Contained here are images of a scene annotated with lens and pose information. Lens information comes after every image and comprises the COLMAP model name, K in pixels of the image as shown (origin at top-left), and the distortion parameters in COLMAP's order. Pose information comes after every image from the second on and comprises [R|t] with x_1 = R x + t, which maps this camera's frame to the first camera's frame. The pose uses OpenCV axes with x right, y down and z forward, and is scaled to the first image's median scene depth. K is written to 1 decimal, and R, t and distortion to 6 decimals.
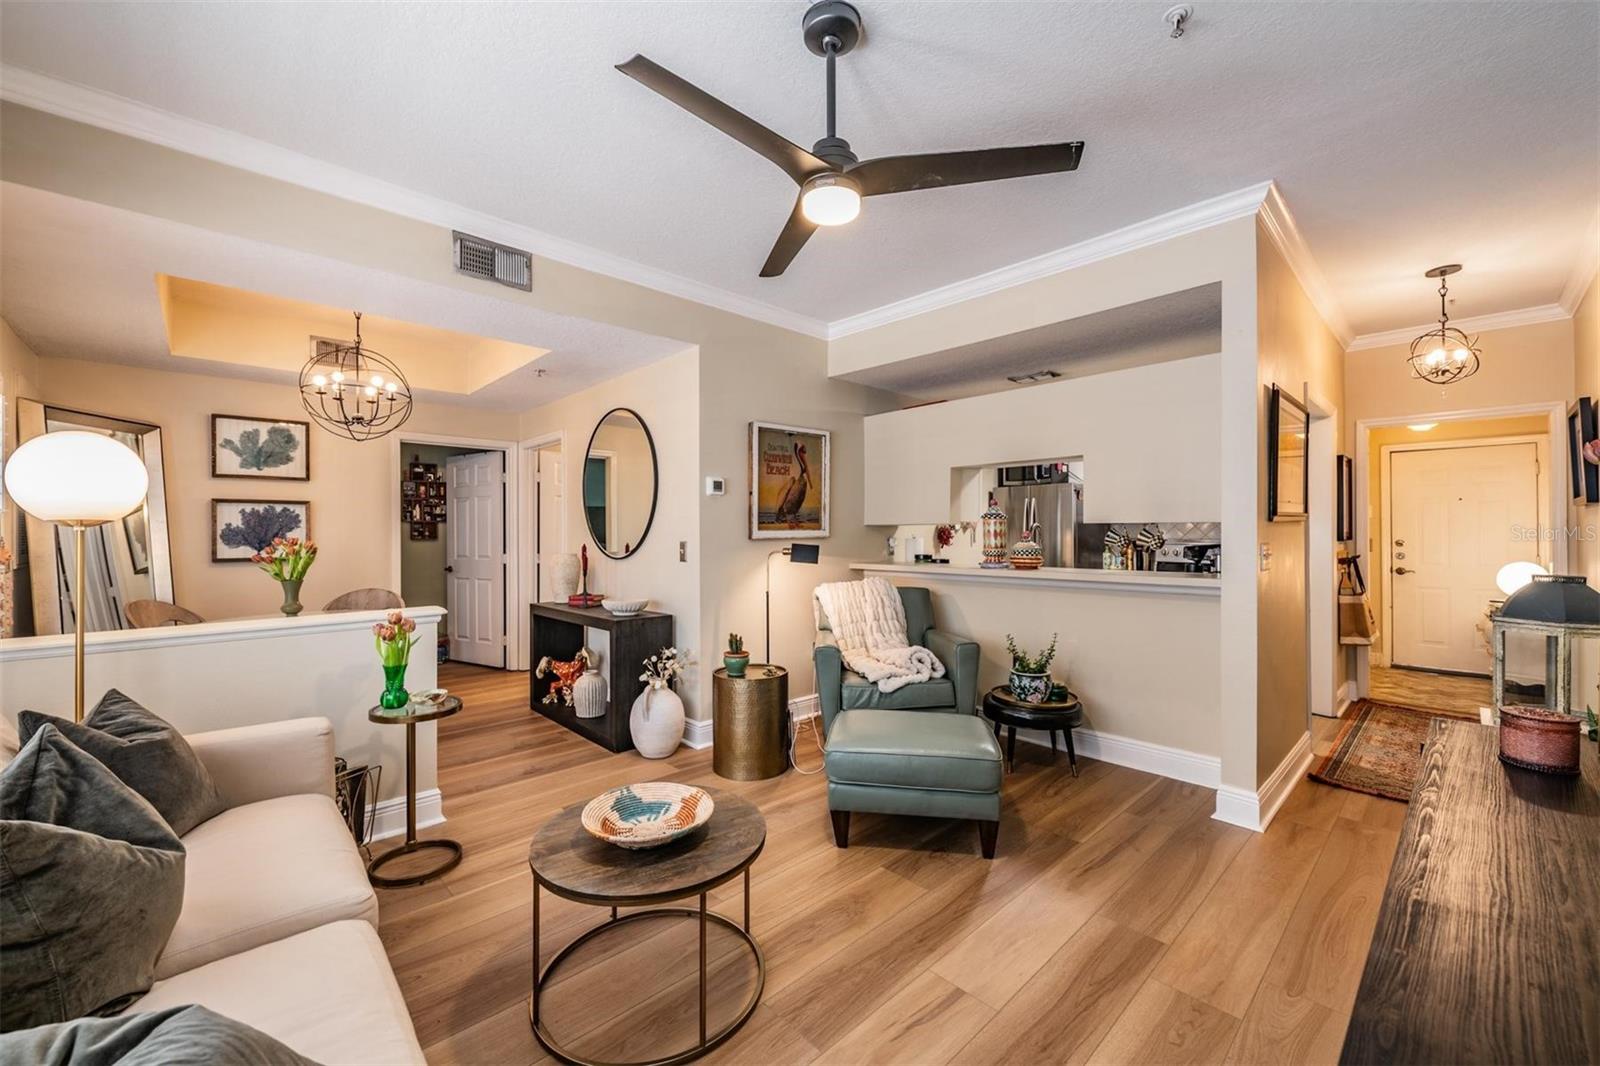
lens RADIAL K [[630.2, 0, 806.9], [0, 630.2, 535.8], [0, 0, 1]] dist [-0.004035, -0.001064]
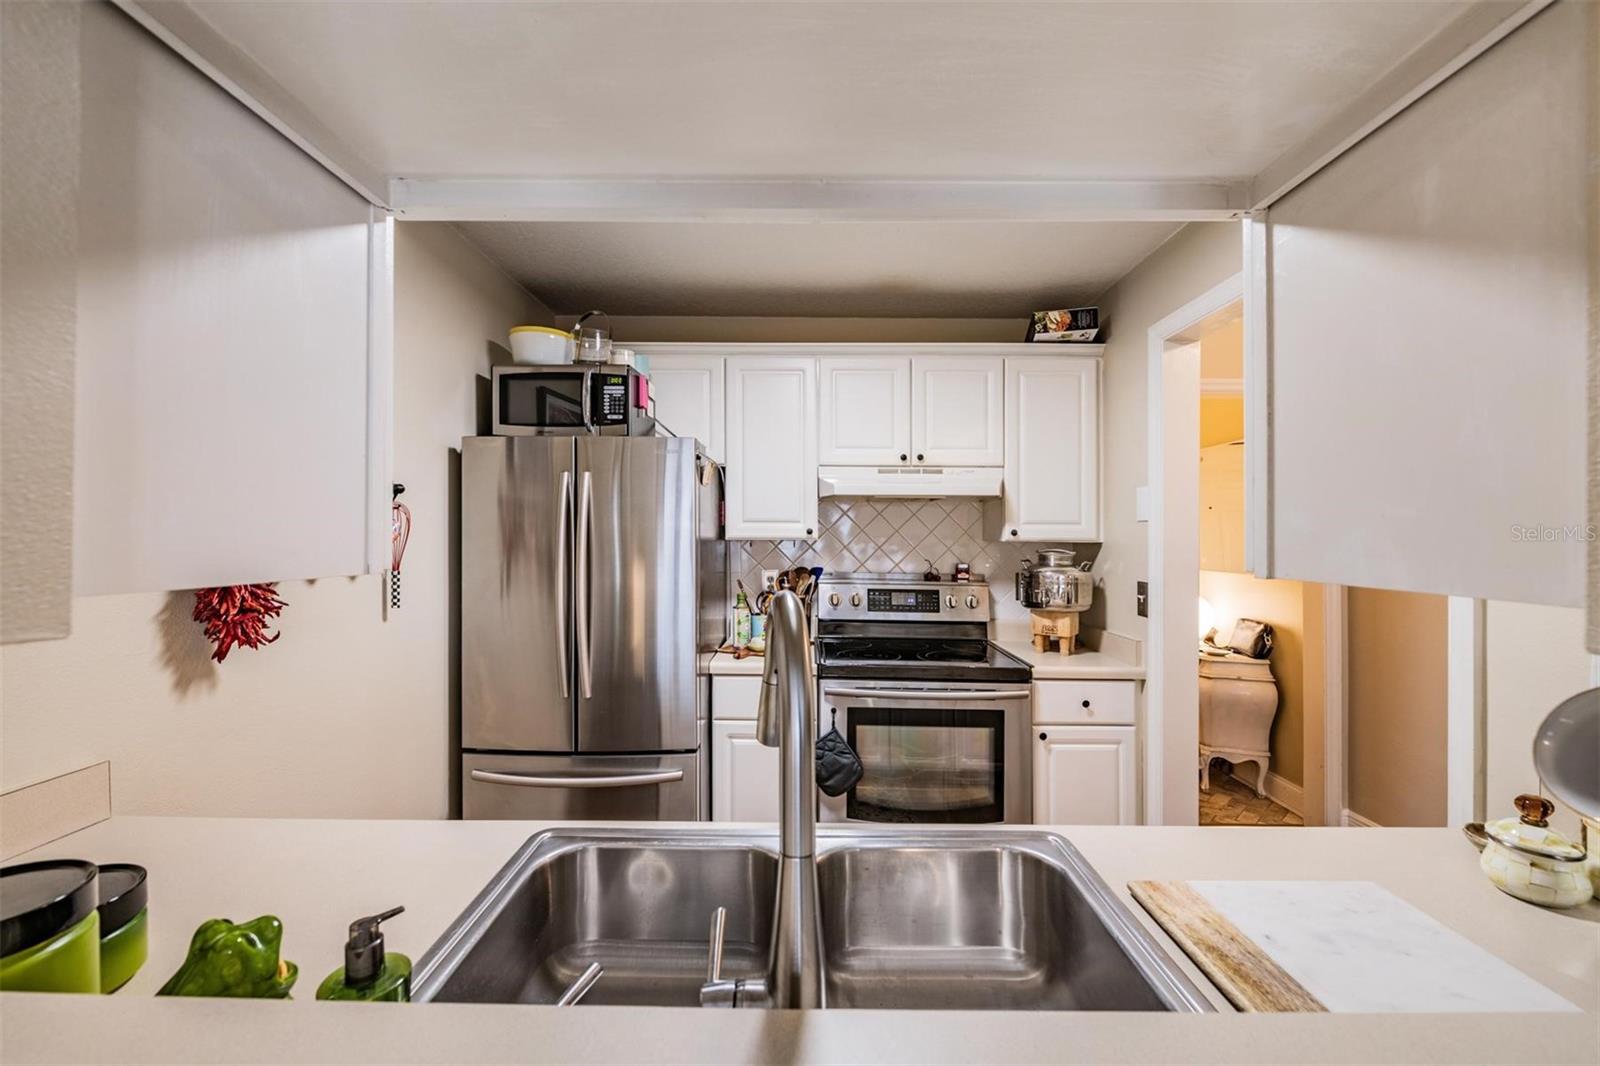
lens RADIAL K [[630.2, 0, 791.9], [0, 630.2, 529.3], [0, 0, 1]] dist [-0.004035, -0.001064]
pose [[0.702468, 0.012422, 0.711606, 0.243928], [-0.007083, 0.999920, -0.010463, -0.031190], [-0.711680, 0.002309, 0.702500, 0.865940]]
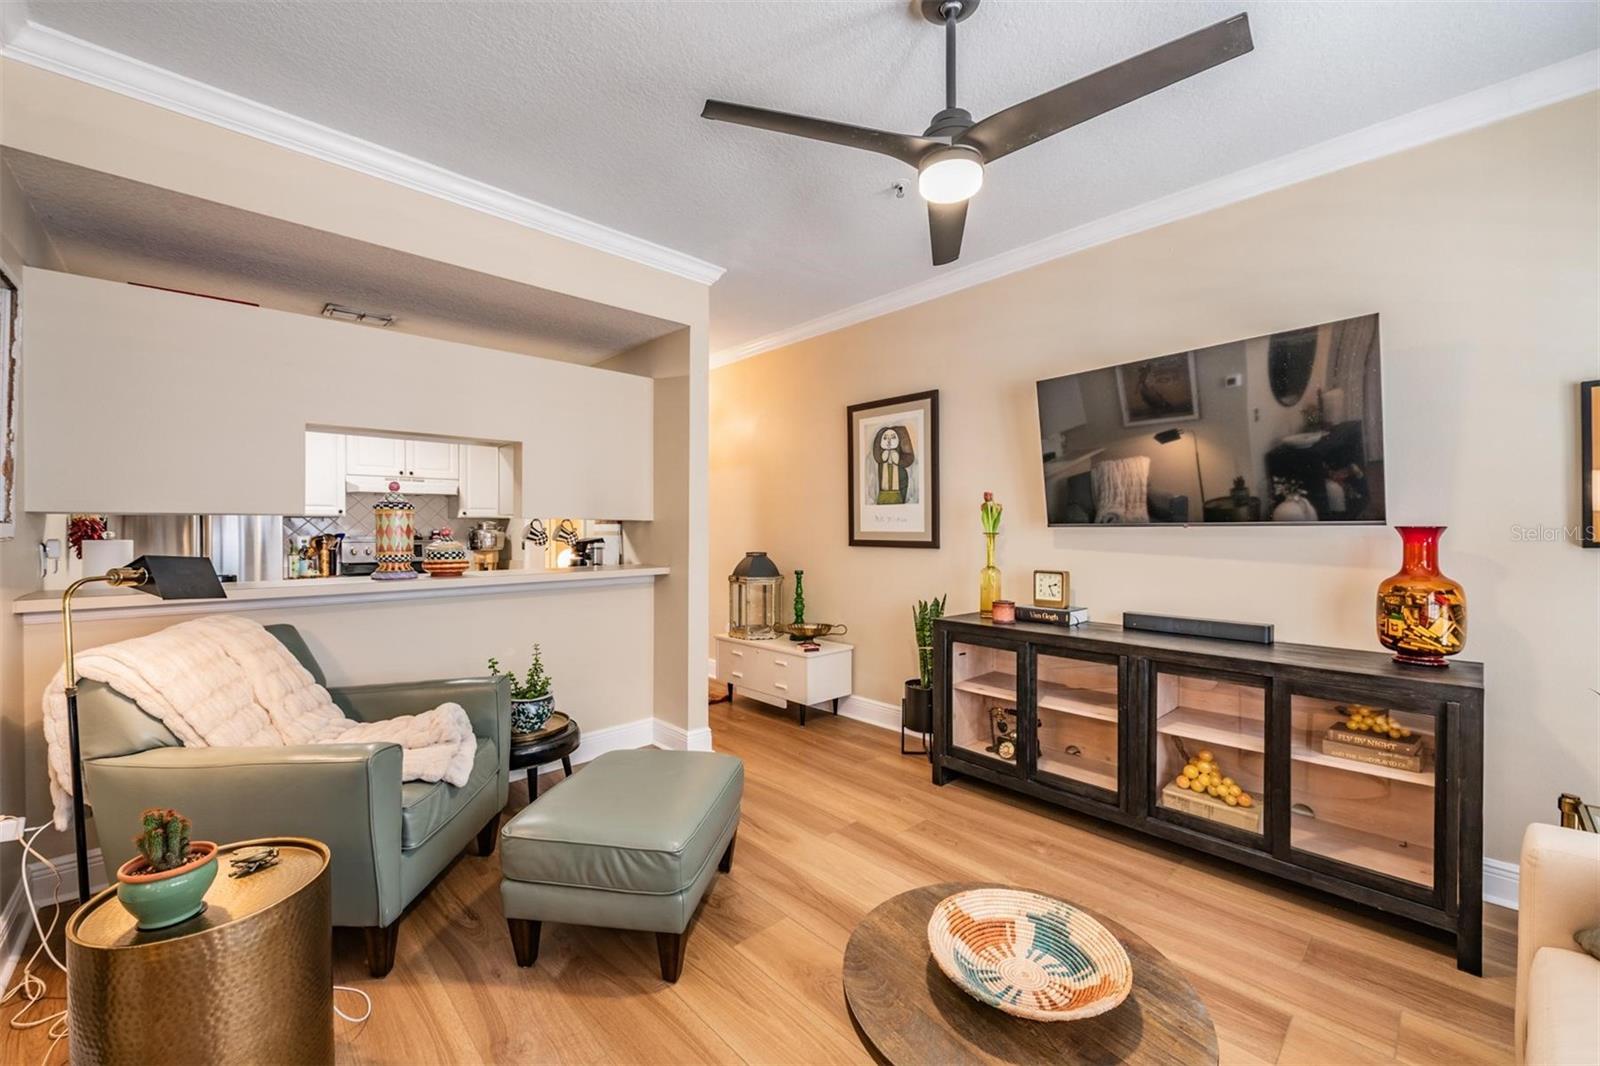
lens RADIAL K [[630.2, 0, 804.9], [0, 630.2, 524.7], [0, 0, 1]] dist [-0.004035, -0.001064]
pose [[-0.015152, 0.006628, 0.999863, -0.374081], [0.002973, 0.999974, -0.006583, -0.004739], [-0.999881, 0.002873, -0.015171, 0.515299]]
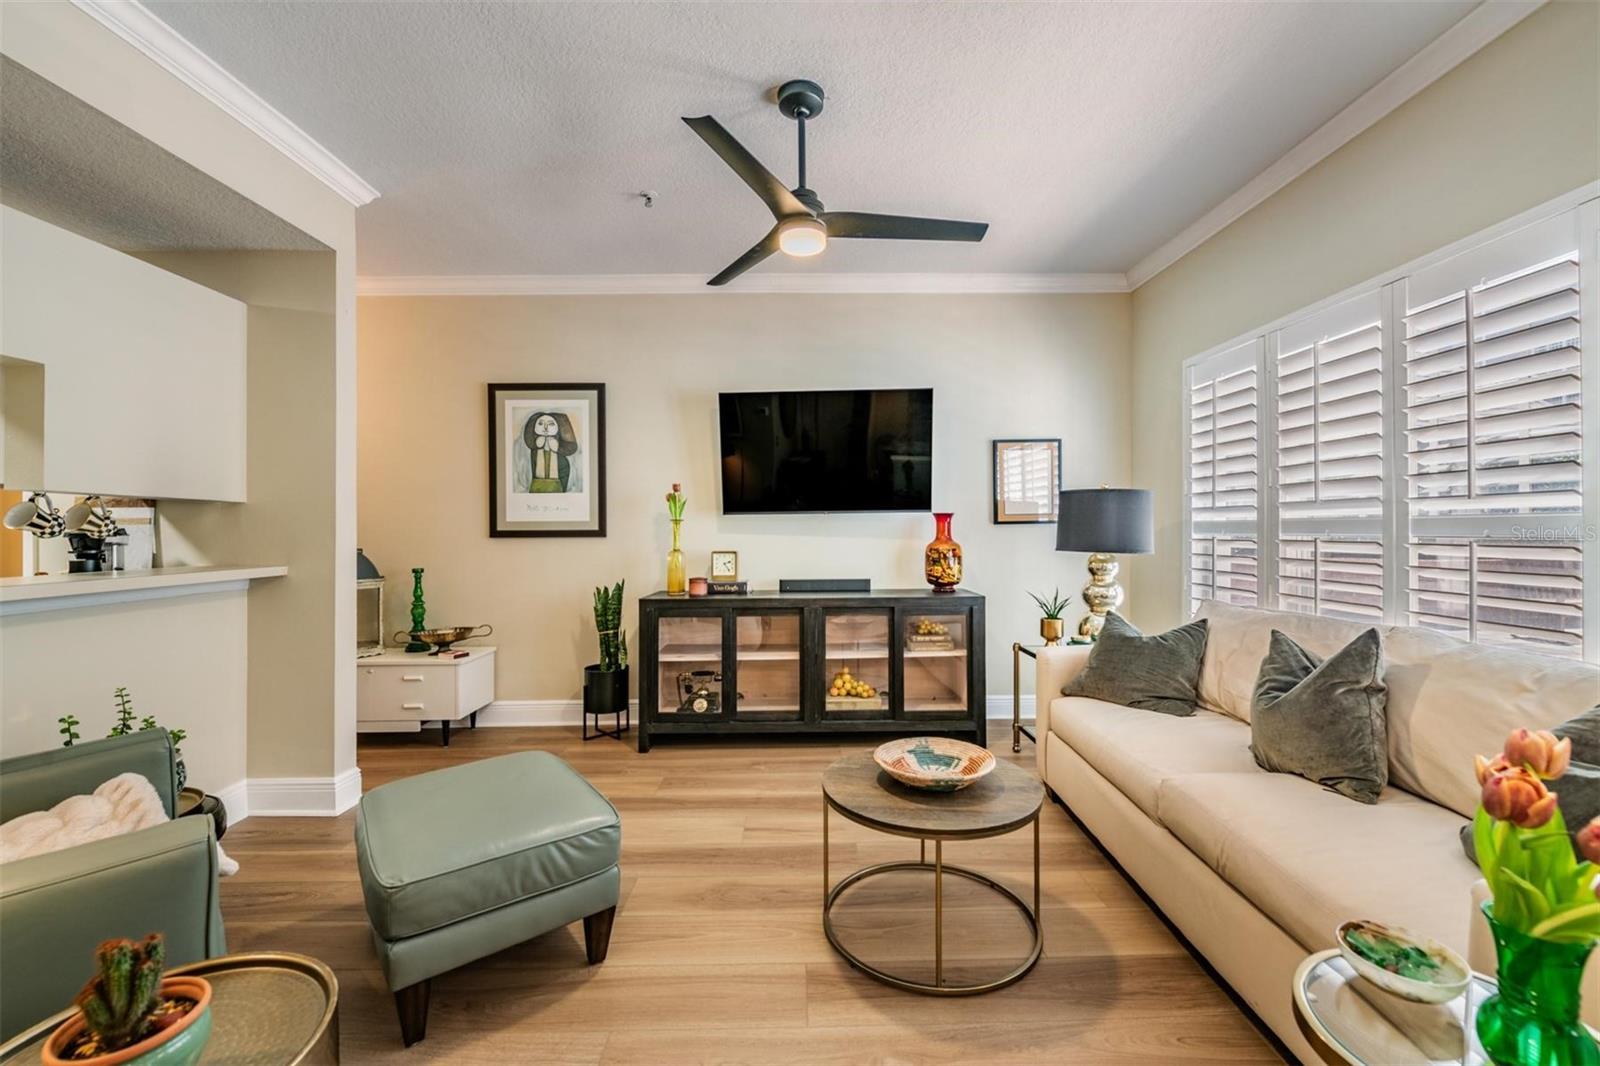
lens RADIAL K [[630.2, 0, 825.6], [0, 630.2, 525.9], [0, 0, 1]] dist [-0.004035, -0.001064]
pose [[-0.754011, 0.011363, 0.656763, -0.338095], [0.011330, 0.999927, -0.004292, 0.014078], [-0.656764, 0.004205, -0.754085, 0.781662]]
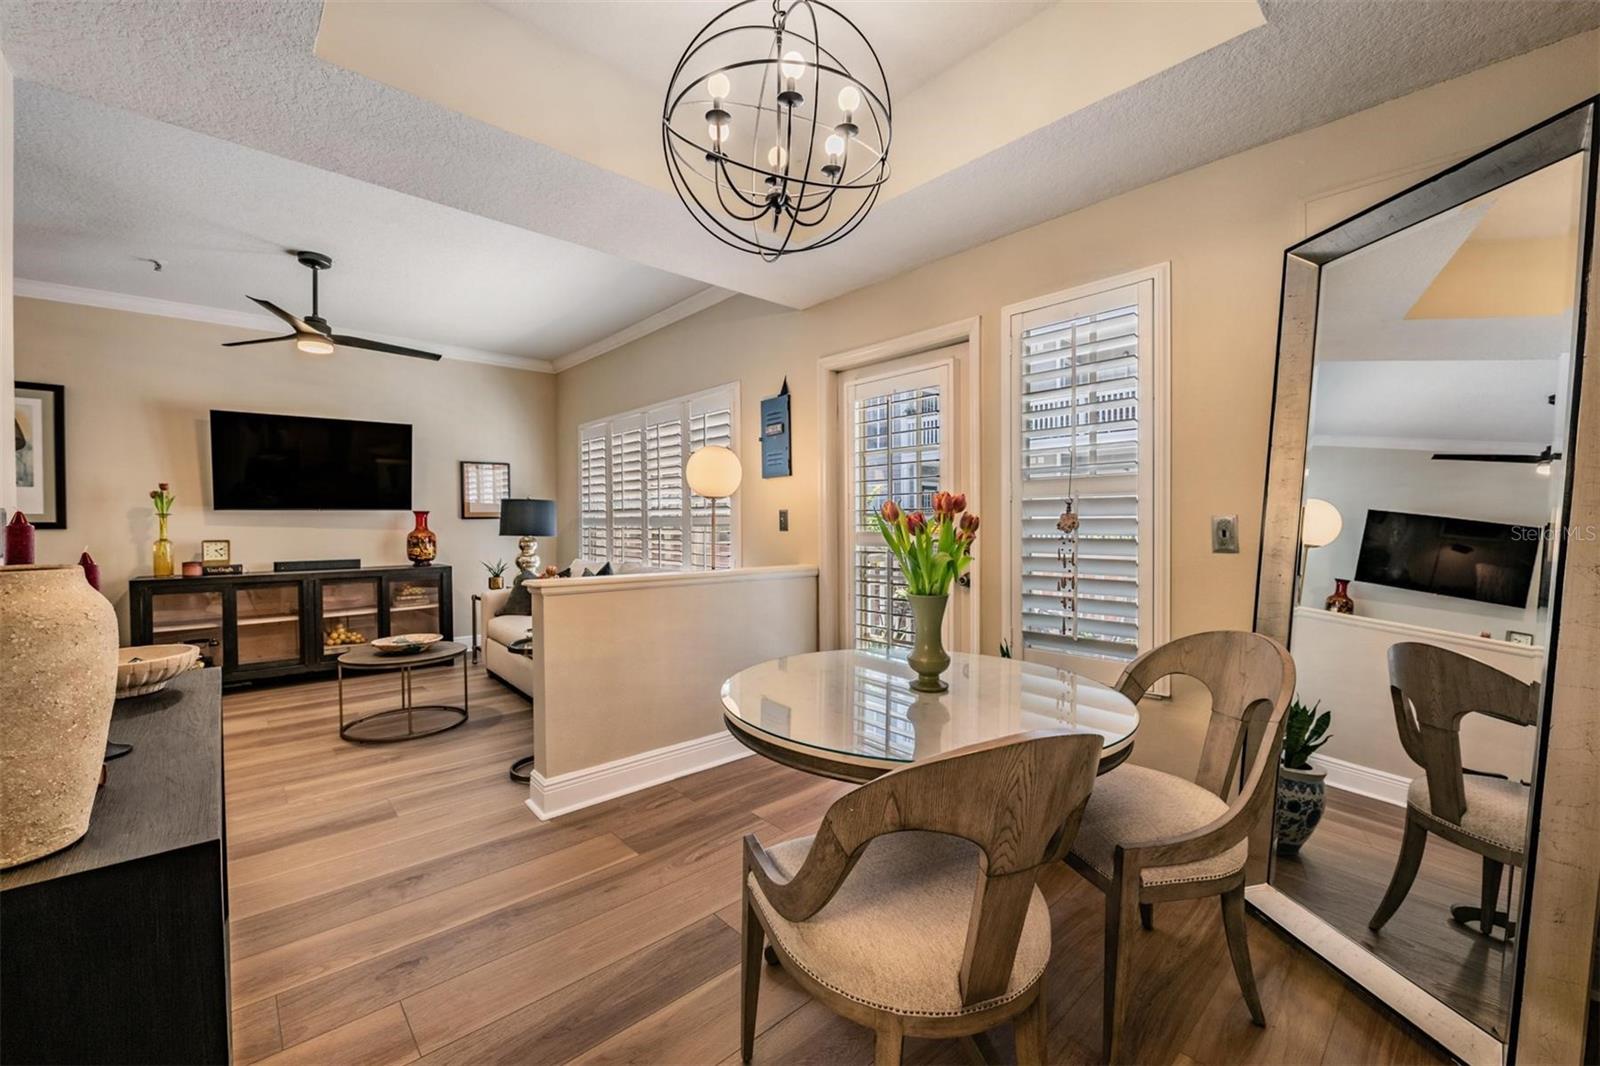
lens RADIAL K [[630.2, 0, 789.0], [0, 630.2, 534.1], [0, 0, 1]] dist [-0.004035, -0.001064]
pose [[-0.999630, 0.006814, 0.026352, -0.637756], [0.007445, 0.999686, 0.023941, 0.015598], [-0.026181, 0.024128, -0.999366, 1.227859]]
